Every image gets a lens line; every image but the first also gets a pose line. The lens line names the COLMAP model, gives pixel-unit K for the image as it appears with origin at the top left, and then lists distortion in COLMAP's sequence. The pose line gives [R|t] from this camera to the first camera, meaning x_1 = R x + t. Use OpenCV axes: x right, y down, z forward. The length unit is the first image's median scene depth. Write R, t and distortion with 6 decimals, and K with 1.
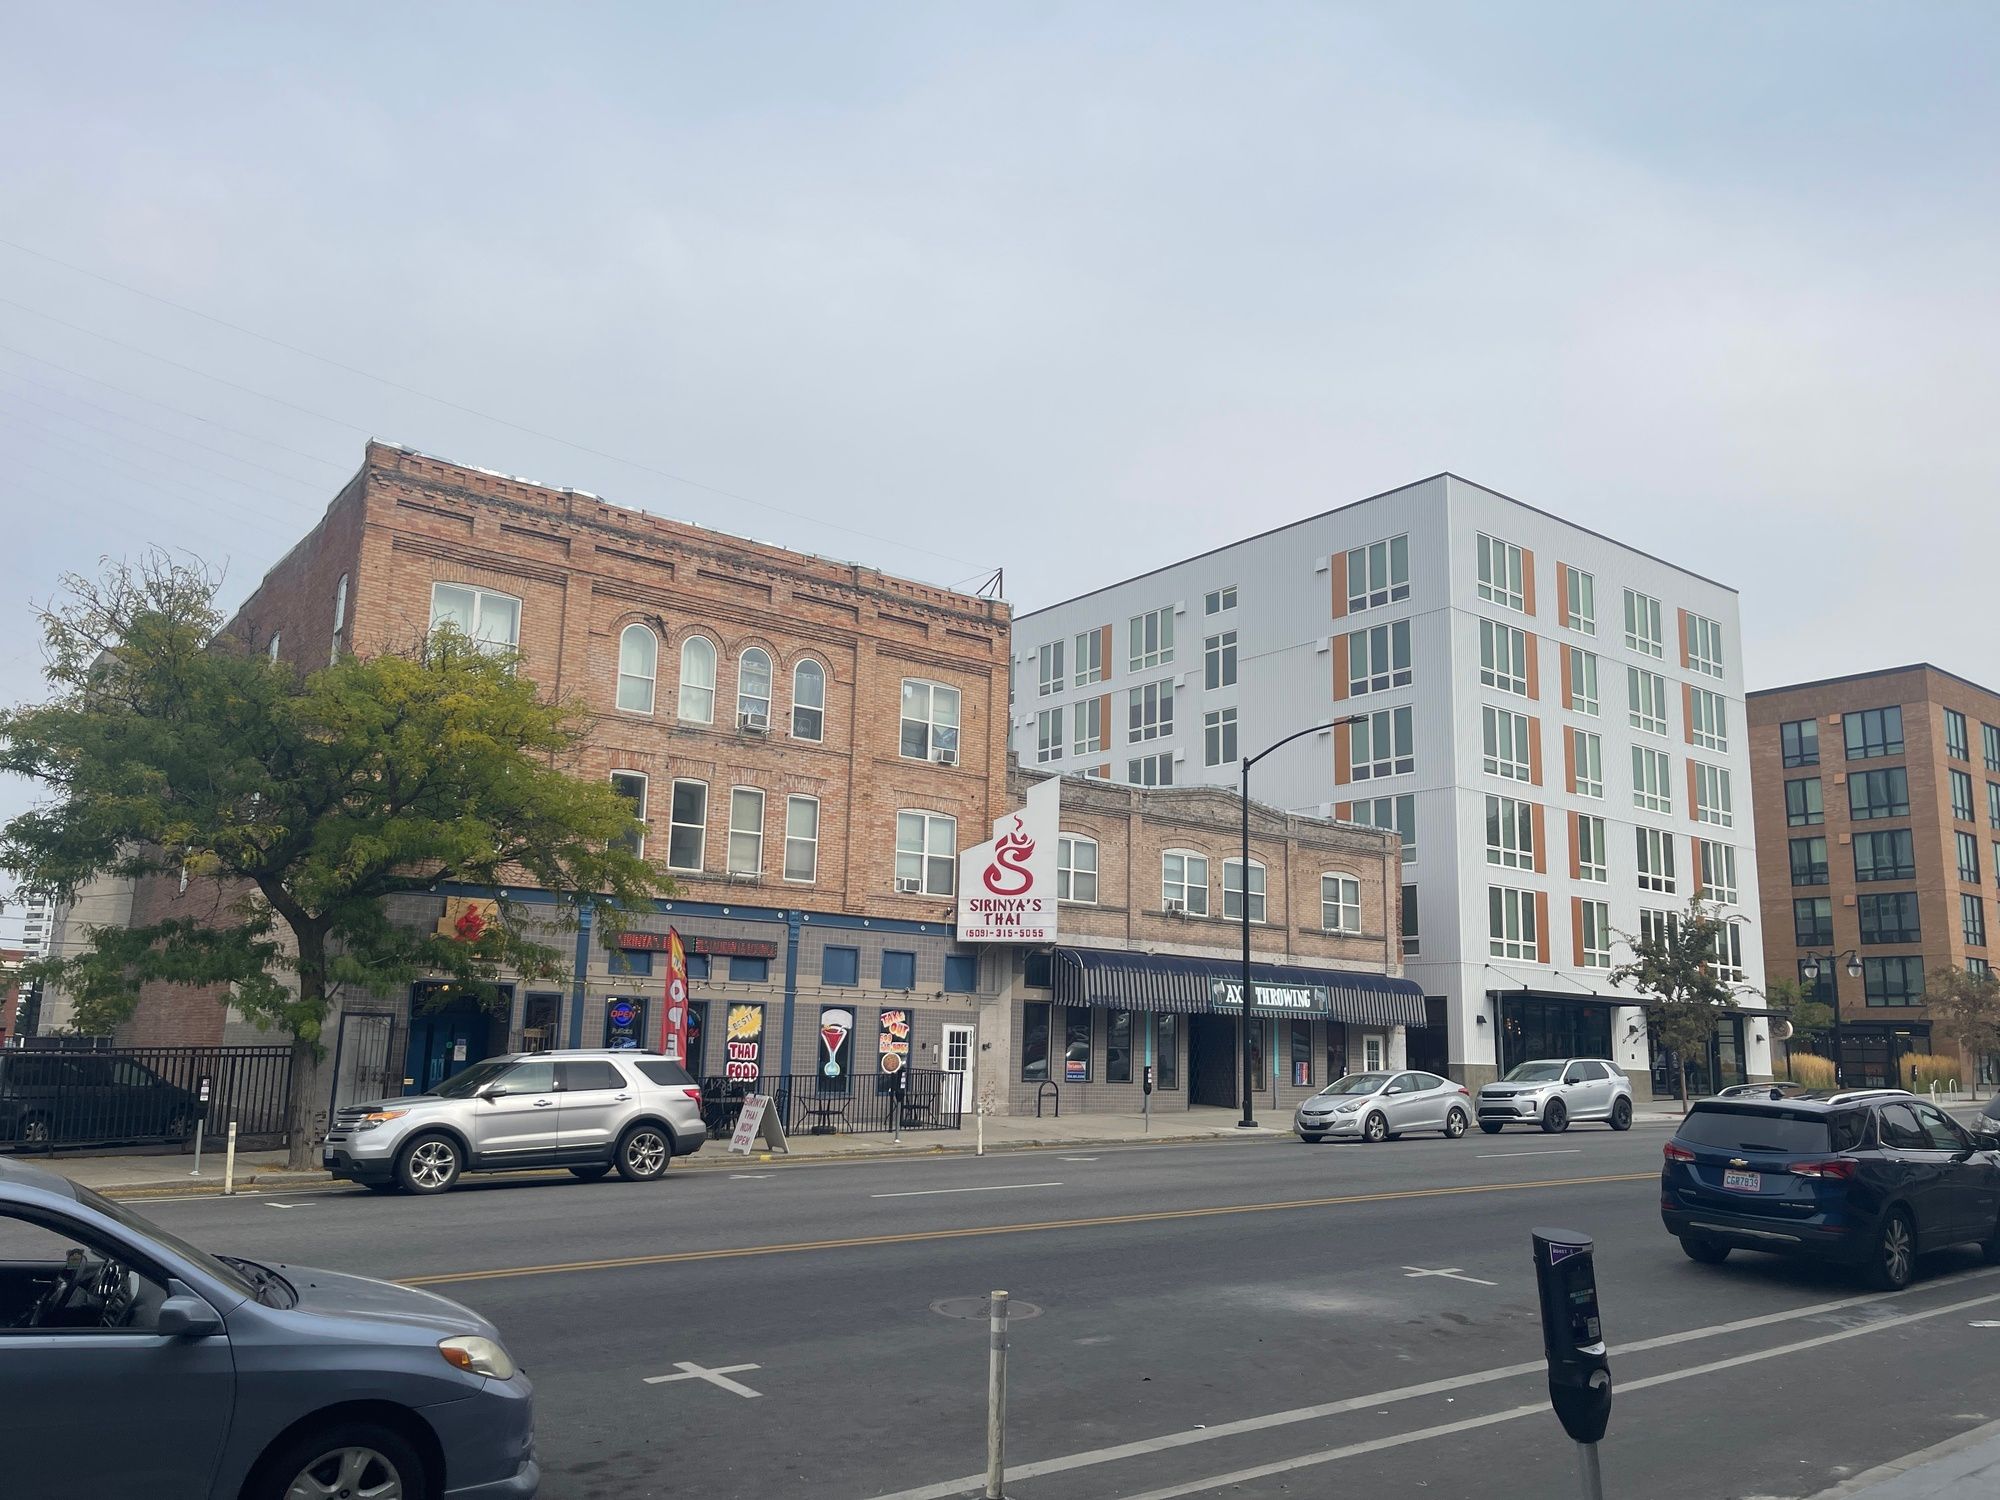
lens RADIAL K [[1446.6, 0, 1000.0], [0, 1446.6, 750.0], [0, 0, 1]] dist [0.093800, -0.000444]
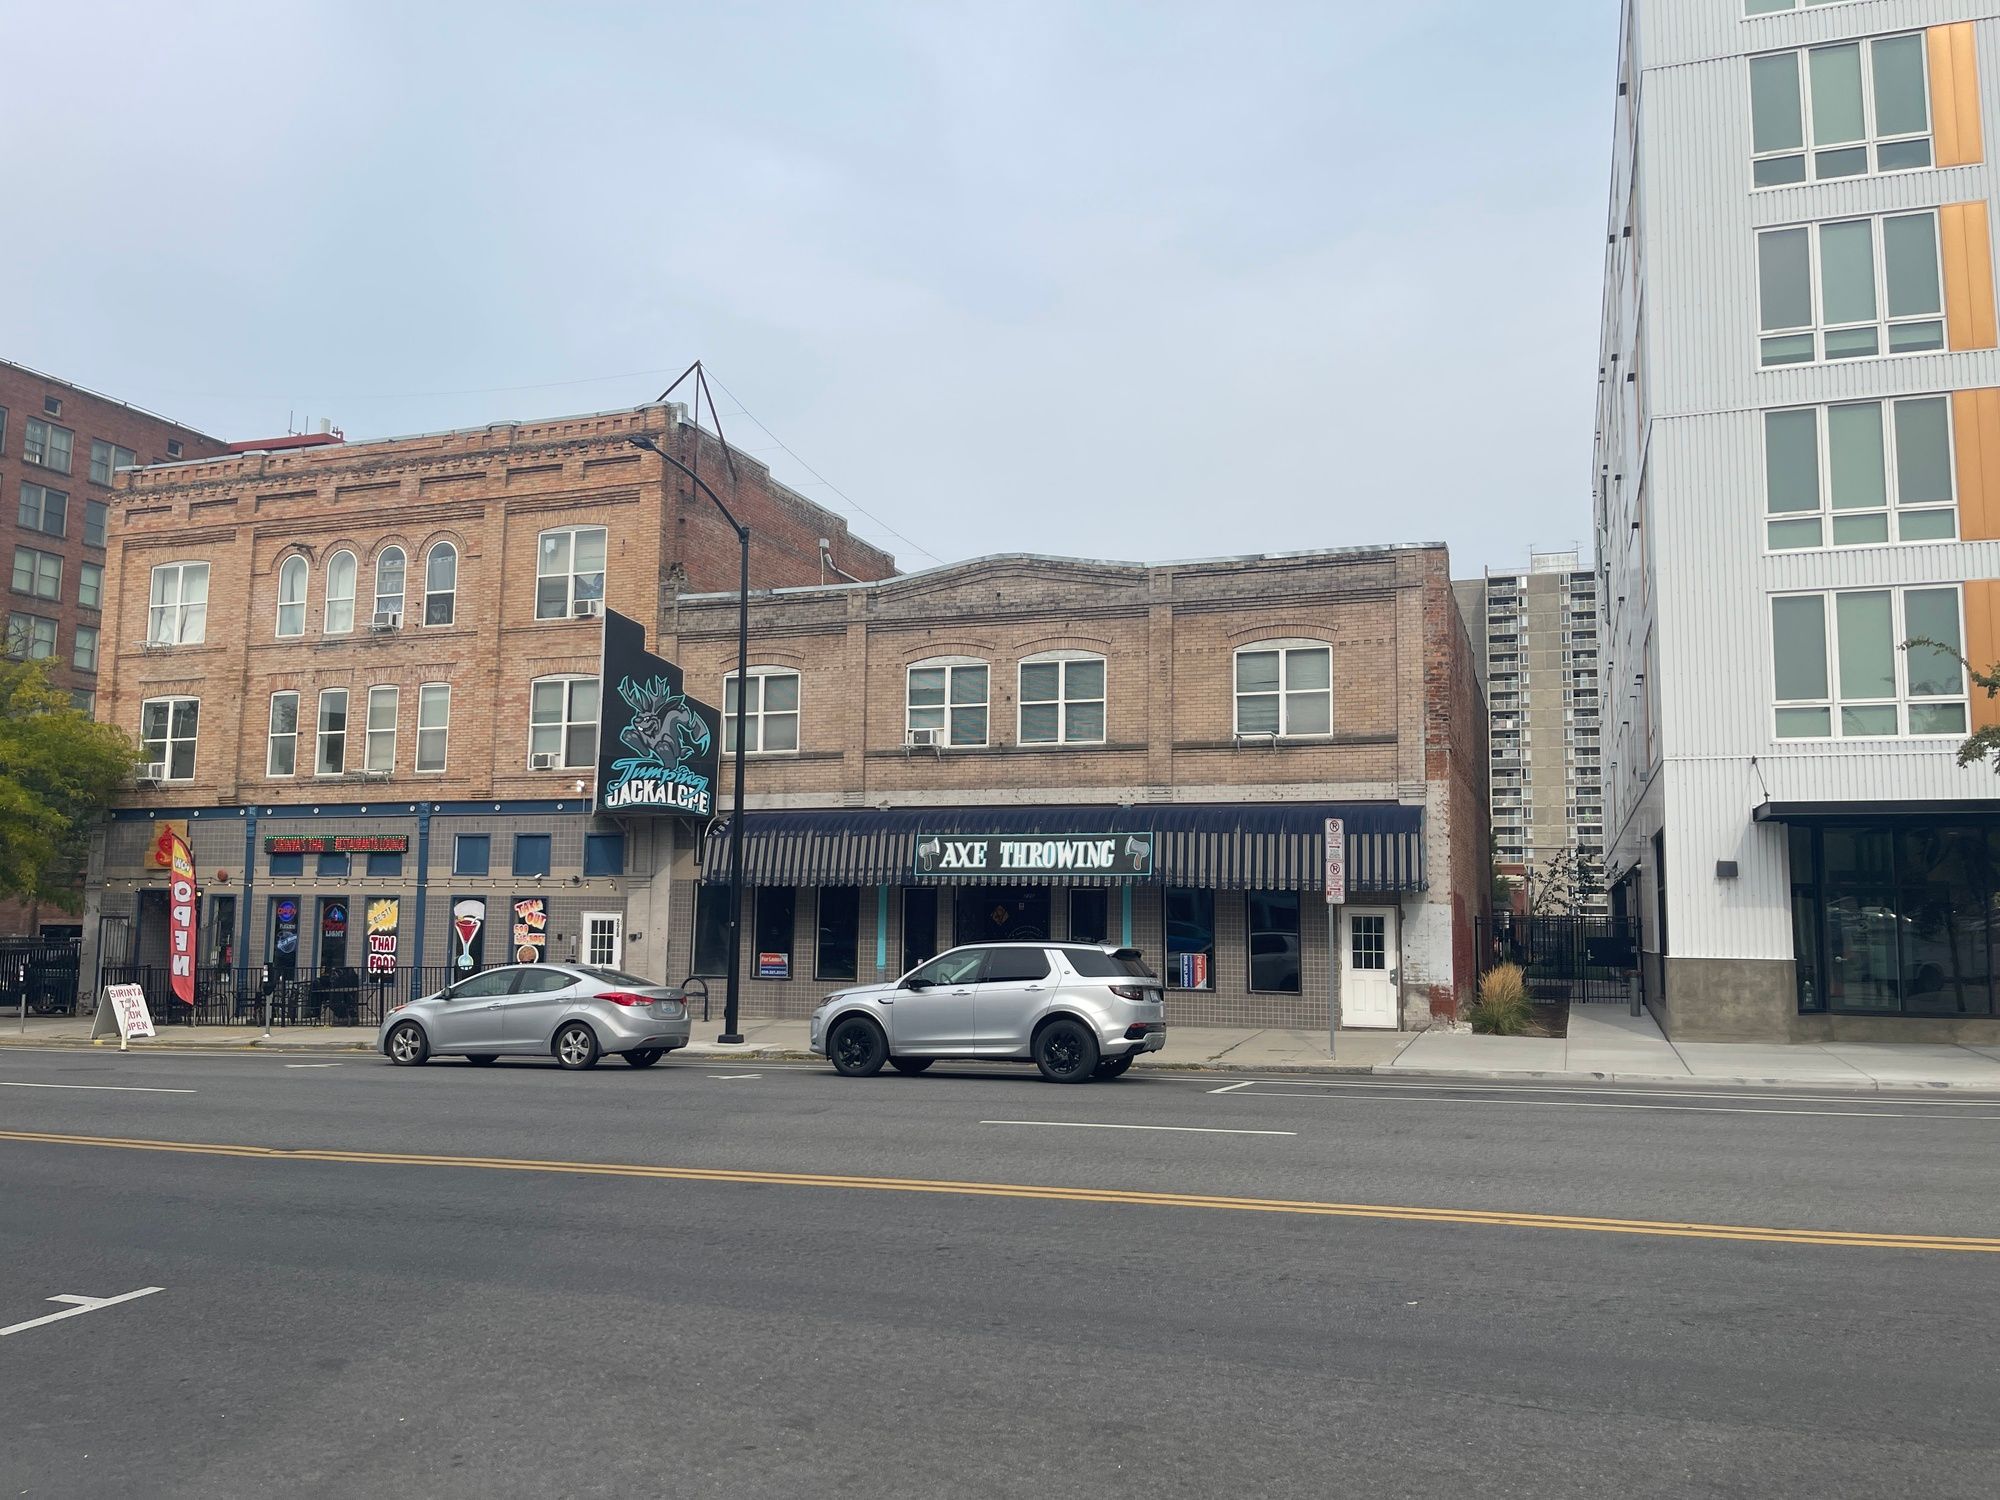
lens RADIAL K [[1432.9, 0, 1000.0], [0, 1432.9, 750.0], [0, 0, 1]] dist [0.007976, 0.001473]
pose [[0.567832, -0.117456, -0.814721, 0.836692], [0.173743, 0.984570, -0.020850, 0.157157], [0.804599, -0.129713, 0.579478, 0.727284]]
